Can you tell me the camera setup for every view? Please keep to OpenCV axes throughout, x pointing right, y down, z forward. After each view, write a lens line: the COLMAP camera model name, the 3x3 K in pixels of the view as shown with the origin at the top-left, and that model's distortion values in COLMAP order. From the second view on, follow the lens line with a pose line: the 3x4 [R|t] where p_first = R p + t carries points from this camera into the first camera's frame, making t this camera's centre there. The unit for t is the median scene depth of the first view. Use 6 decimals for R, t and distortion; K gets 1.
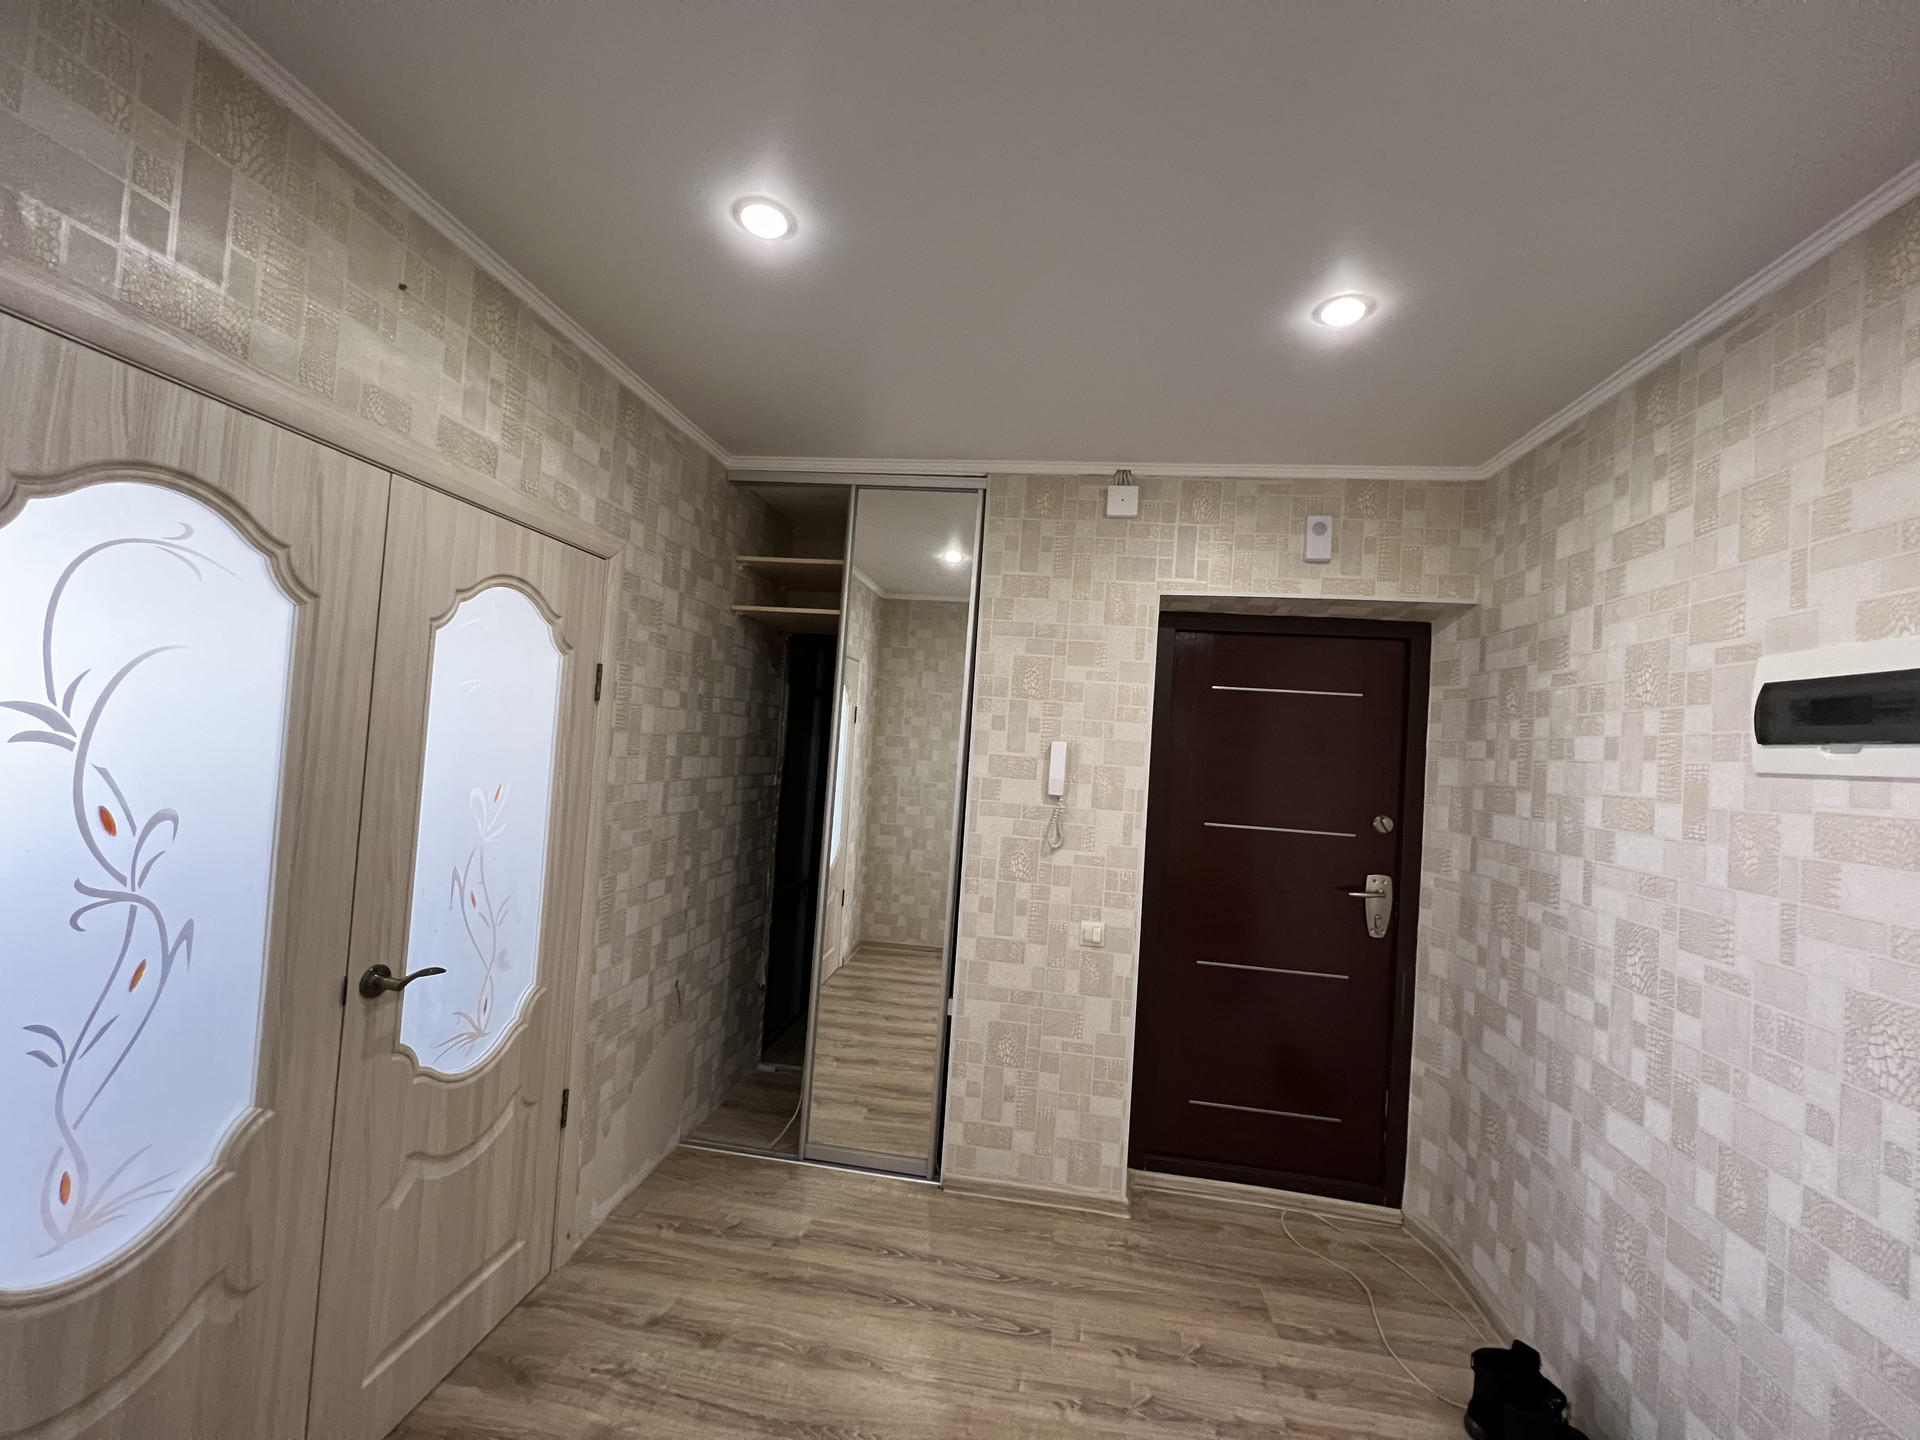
lens RADIAL K [[767.1, 0, 961.4], [0, 767.1, 721.9], [0, 0, 1]] dist [-0.000061, 0.000322]
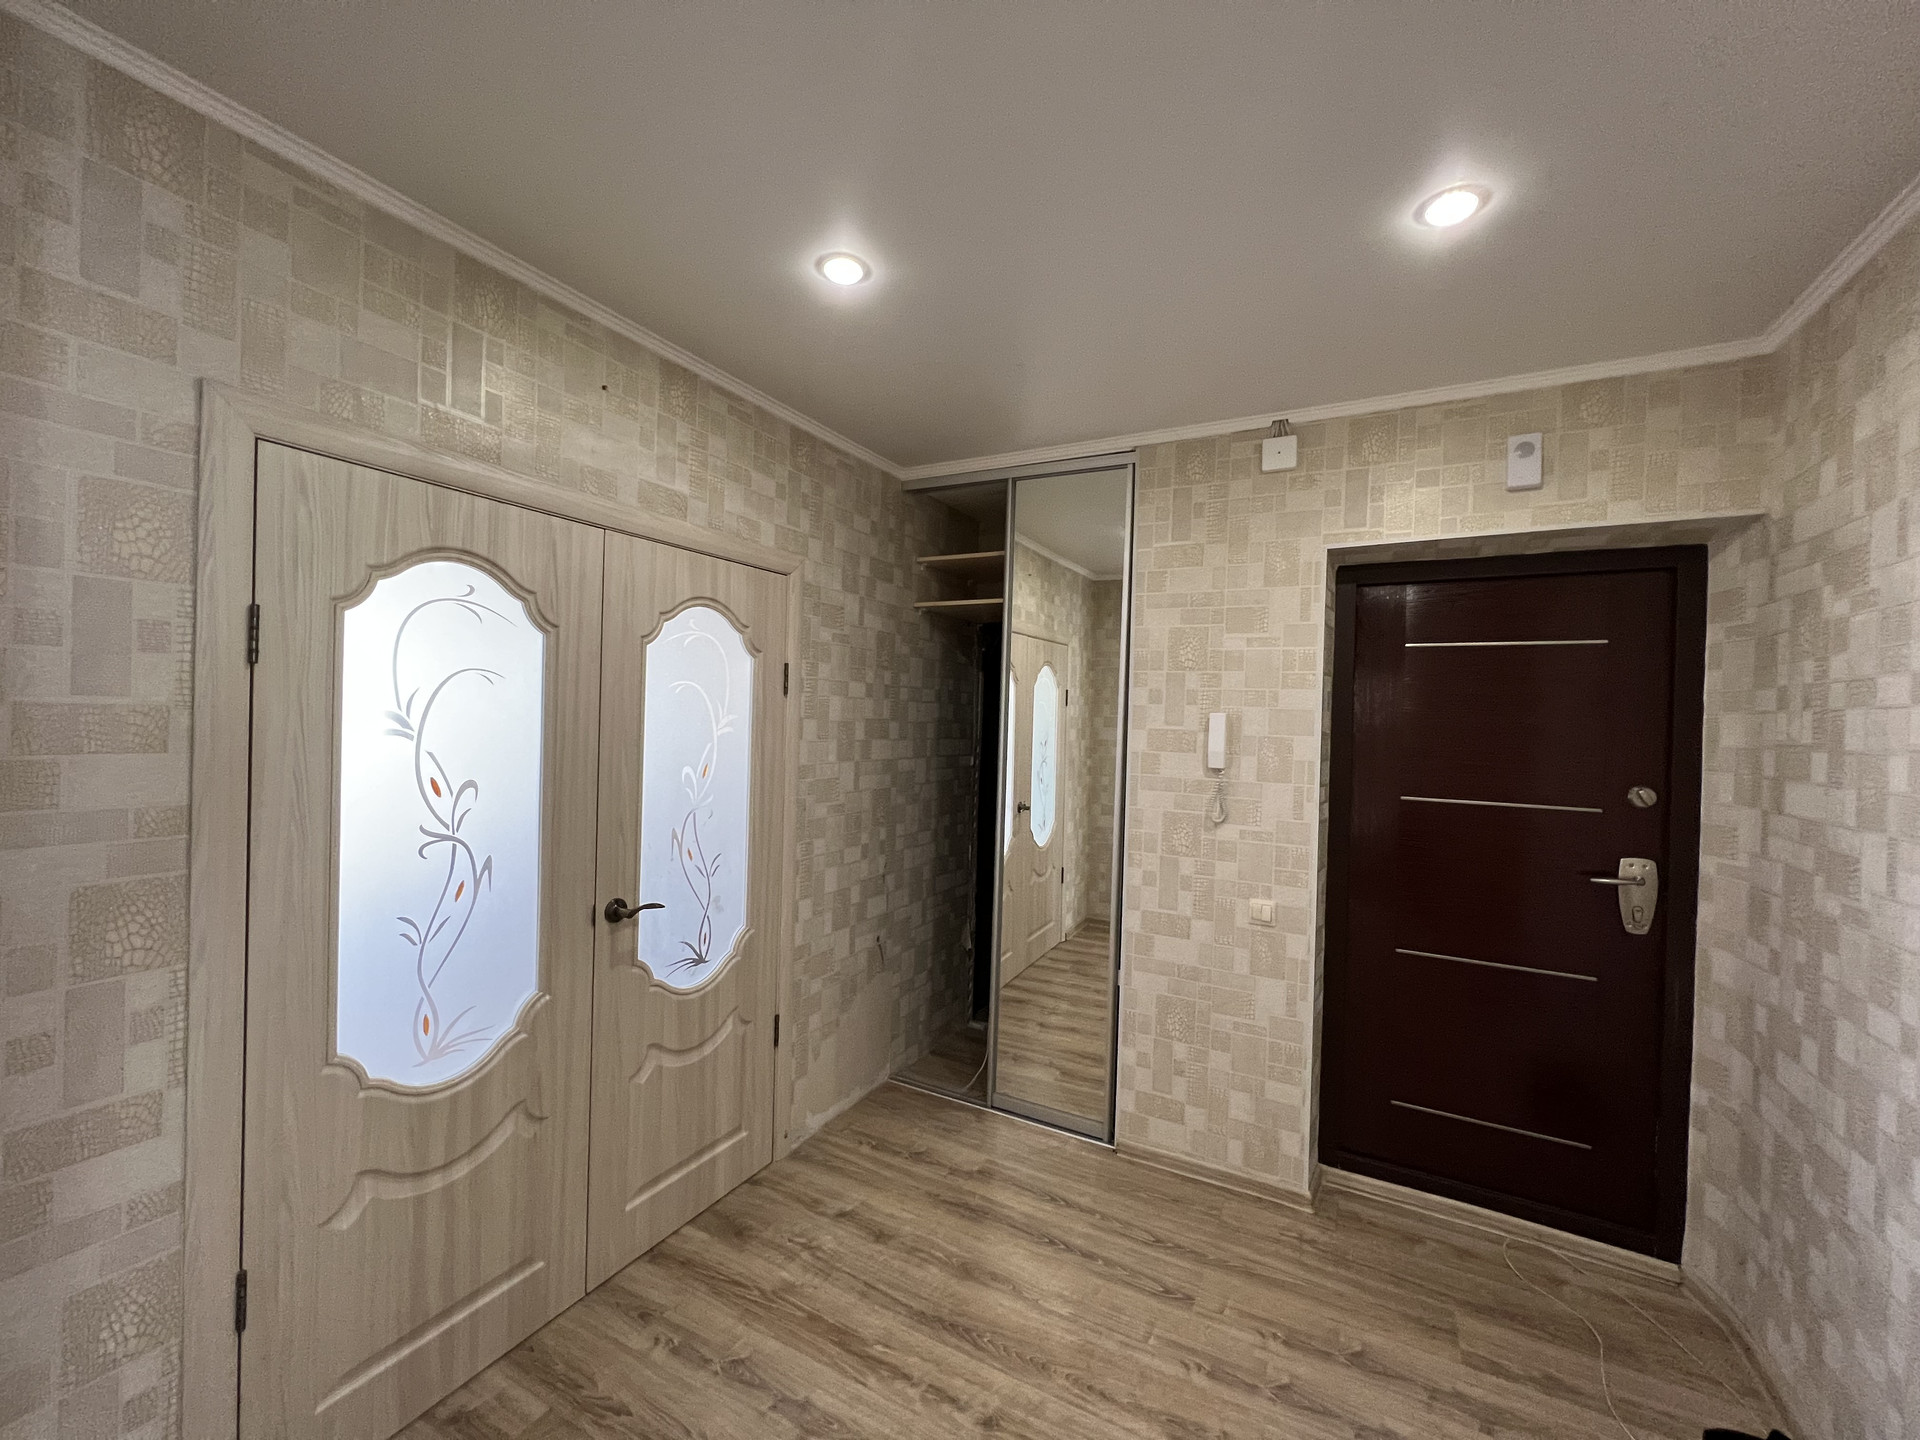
lens RADIAL K [[767.1, 0, 957.8], [0, 767.1, 721.1], [0, 0, 1]] dist [-0.000061, 0.000322]
pose [[0.936271, -0.038513, -0.349161, 0.191919], [0.044426, 0.998973, 0.008937, 0.015576], [0.348458, -0.023880, 0.937020, -0.027685]]
